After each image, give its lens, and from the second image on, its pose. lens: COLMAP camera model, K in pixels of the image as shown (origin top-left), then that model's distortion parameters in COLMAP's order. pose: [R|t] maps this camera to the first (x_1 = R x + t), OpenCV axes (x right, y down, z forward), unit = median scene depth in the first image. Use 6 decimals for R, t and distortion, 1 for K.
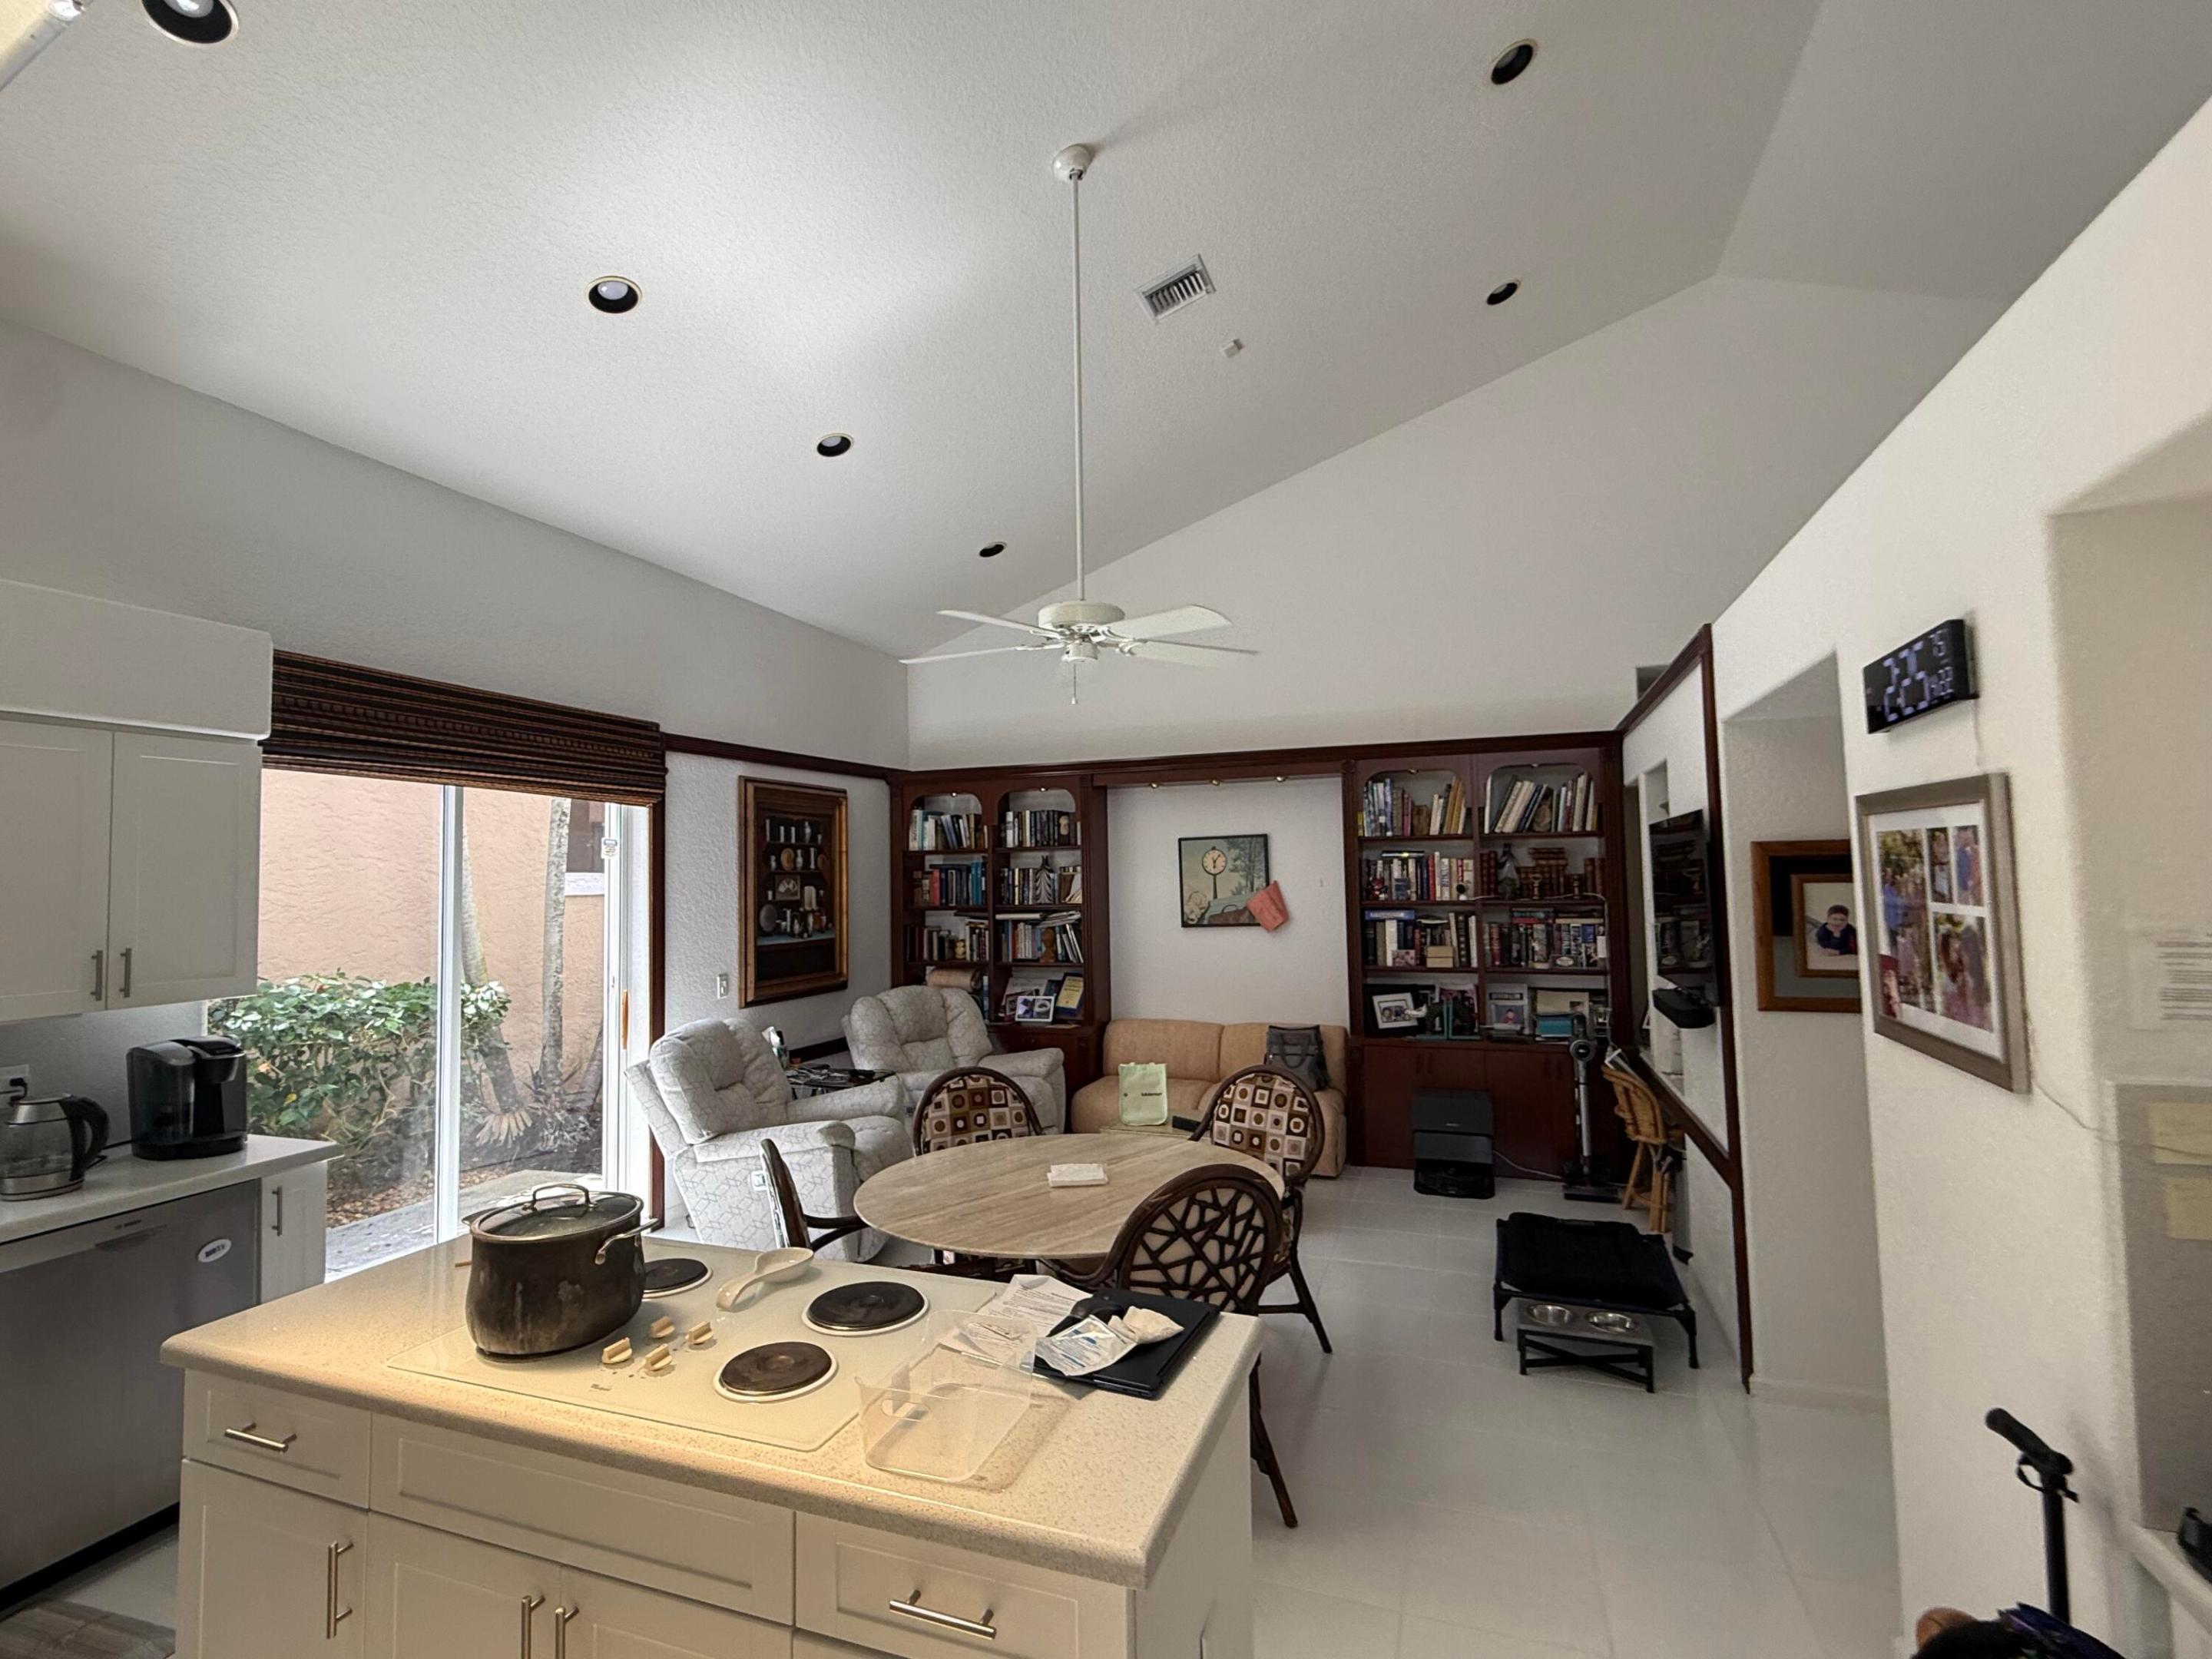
lens RADIAL K [[1039.7, 0, 1097.7], [0, 1039.7, 830.5], [0, 0, 1]] dist [0.000206, -0.000076]
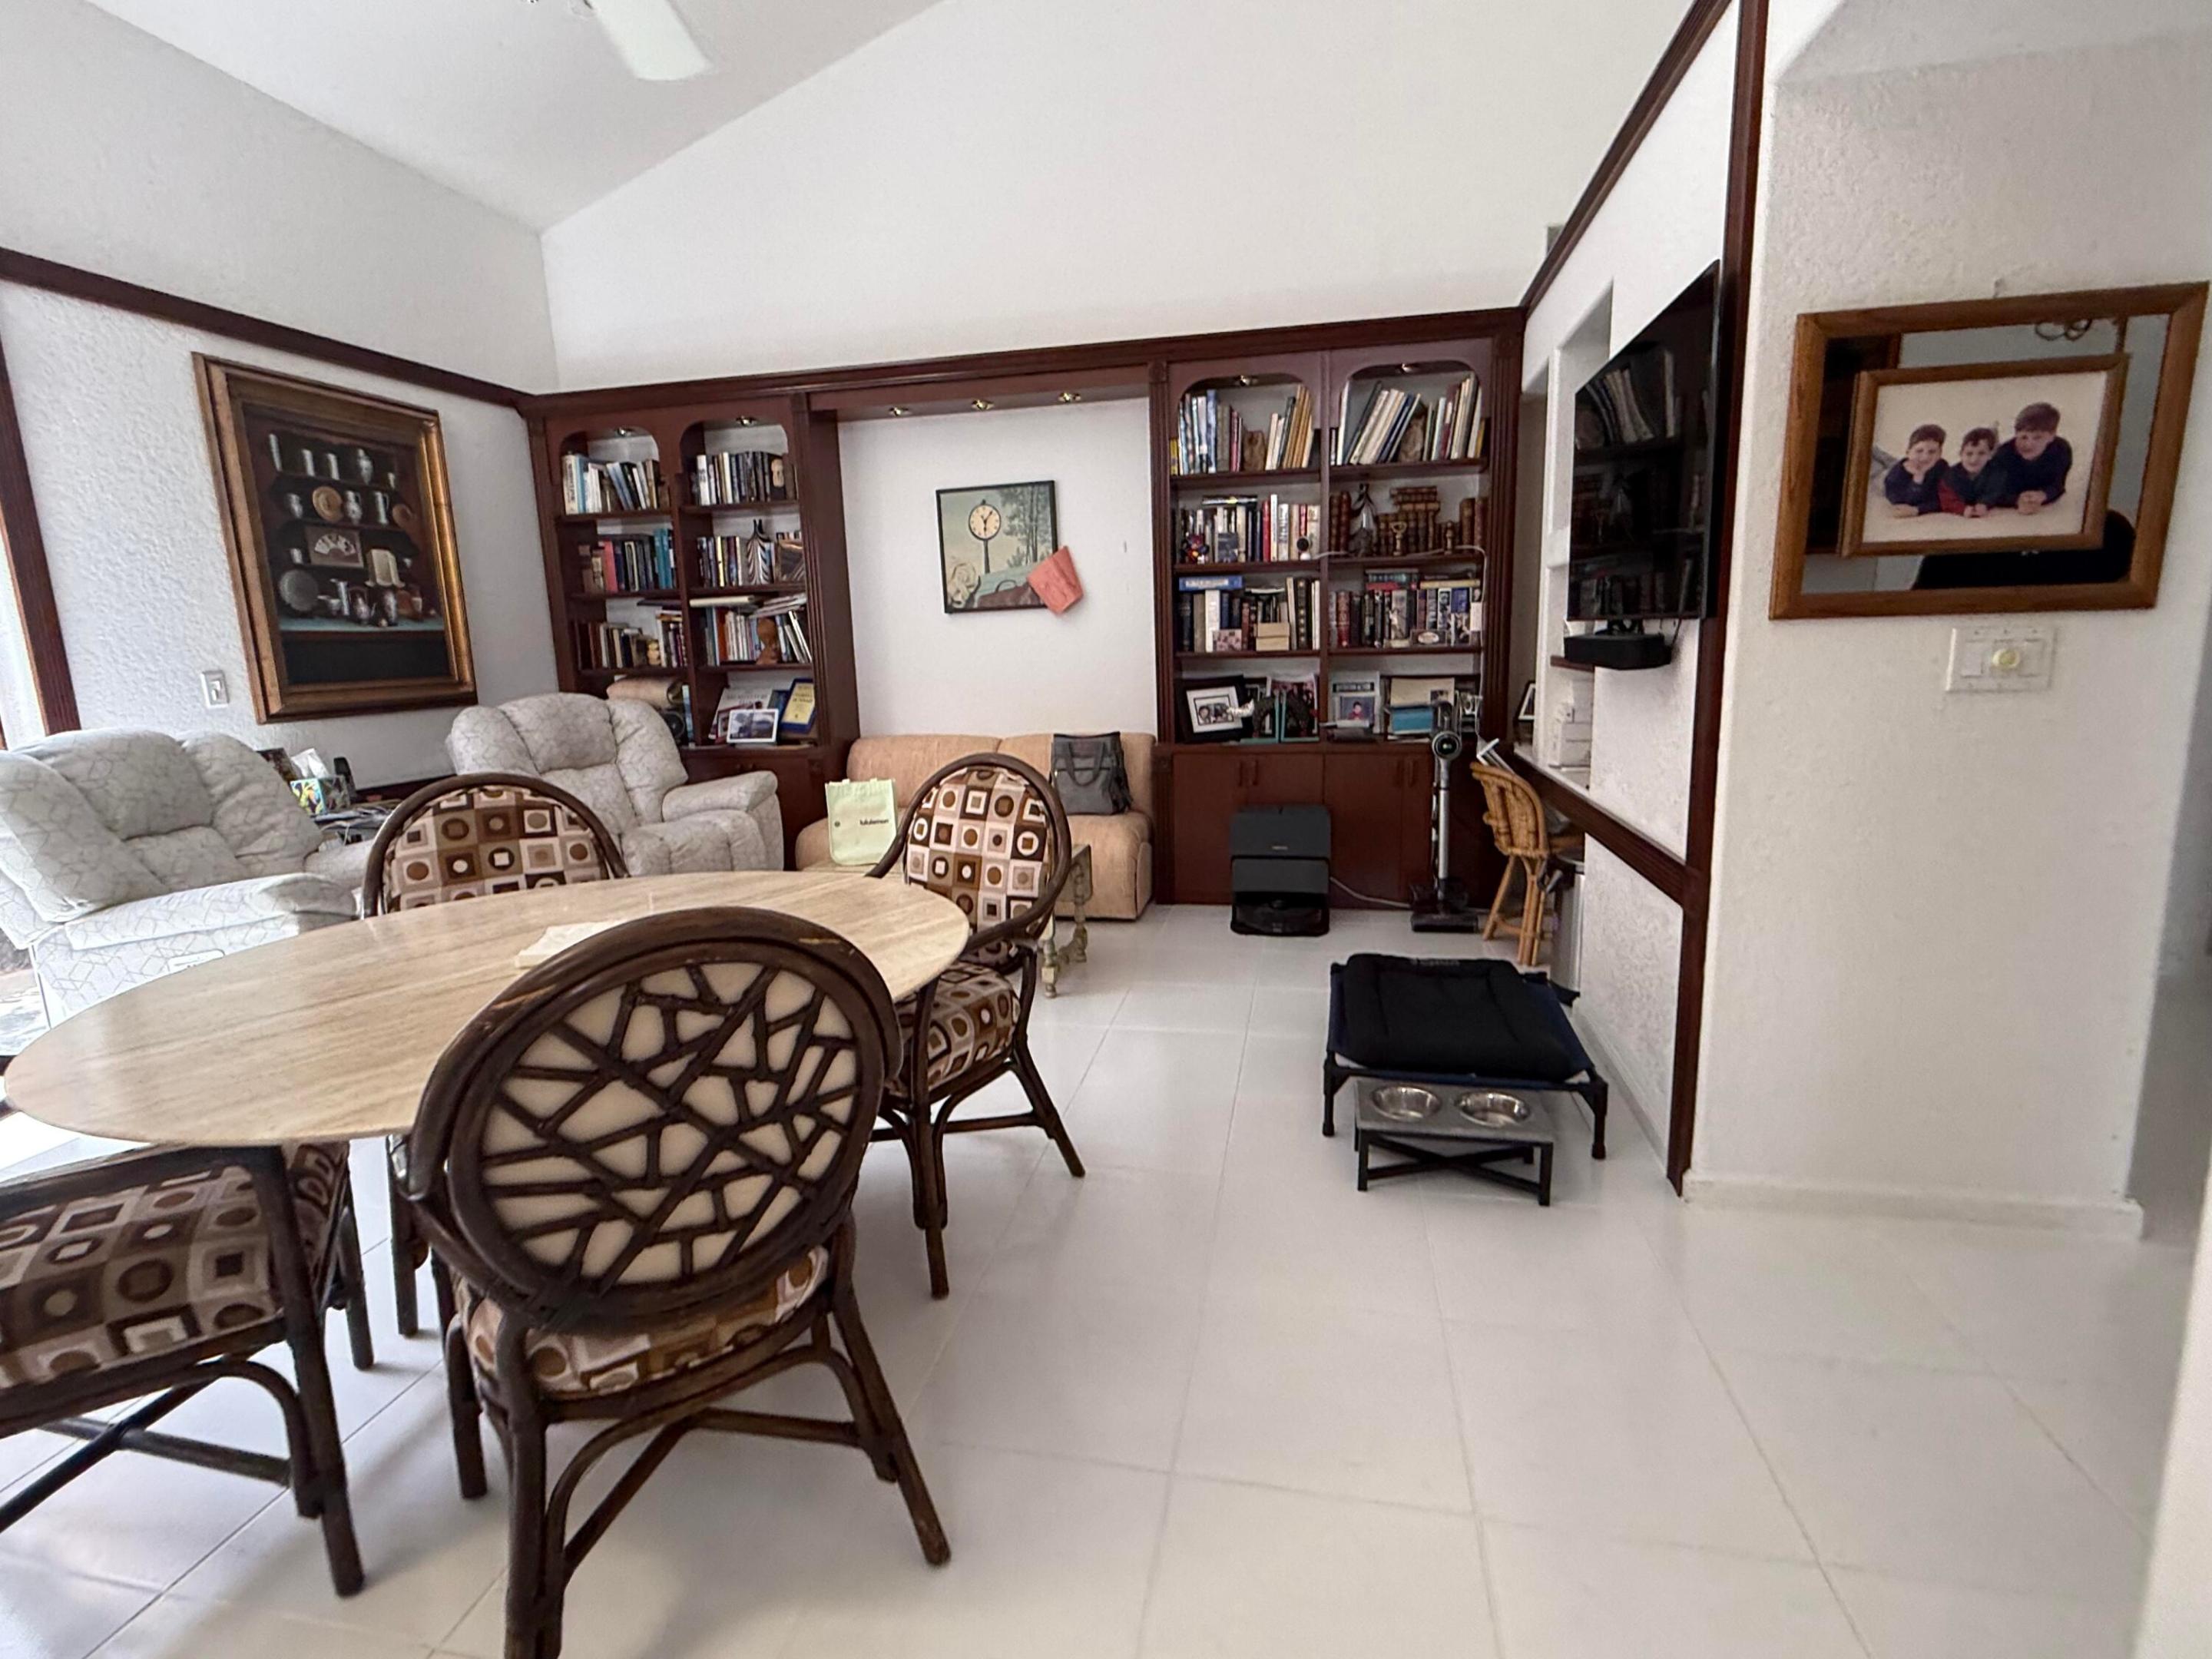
lens RADIAL K [[1036.5, 0, 1103.8], [0, 1036.5, 826.2], [0, 0, 1]] dist [-0.000320, -0.000026]
pose [[0.989351, -0.037881, 0.140531, 0.110260], [0.005420, 0.974456, 0.224512, 0.100127], [-0.145446, -0.221359, 0.964285, 0.297483]]
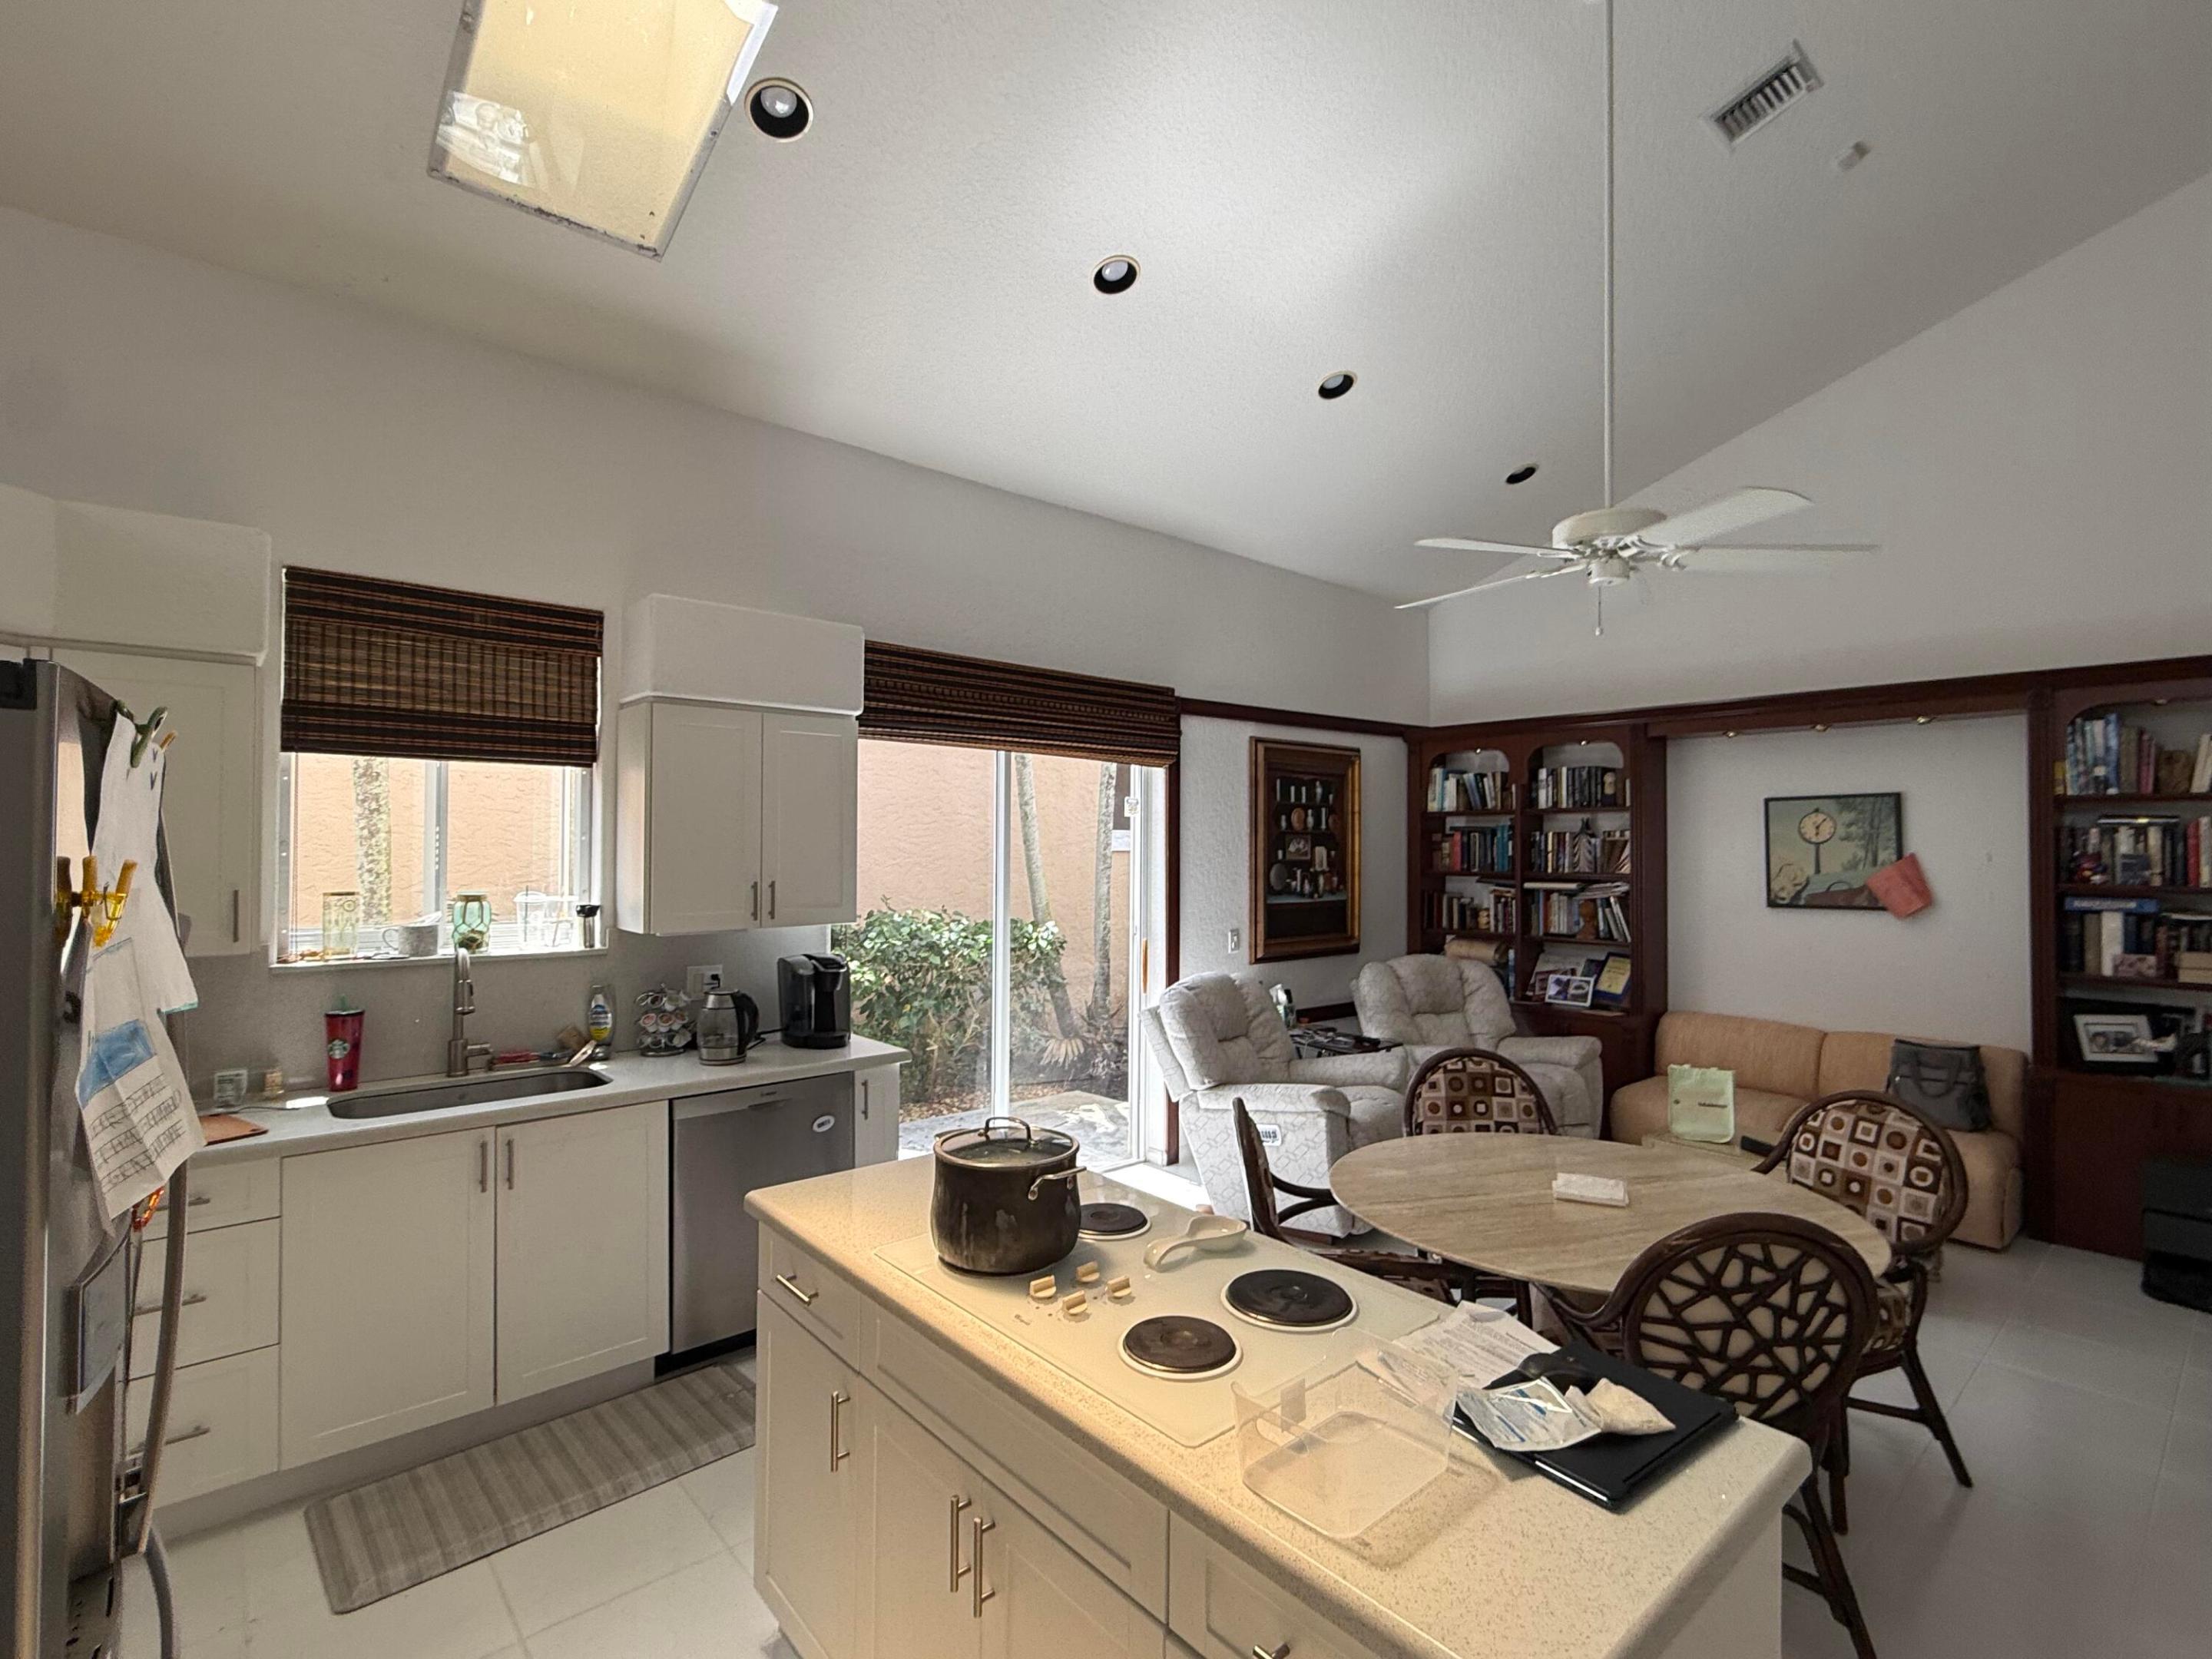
lens RADIAL K [[1035.8, 0, 1097.7], [0, 1035.8, 830.6], [0, 0, 1]] dist [-0.000196, 0.000132]
pose [[0.871871, 0.014730, -0.489514, 0.025763], [0.002714, 0.999387, 0.034907, 0.004165], [0.489728, -0.031763, 0.871296, 0.046432]]
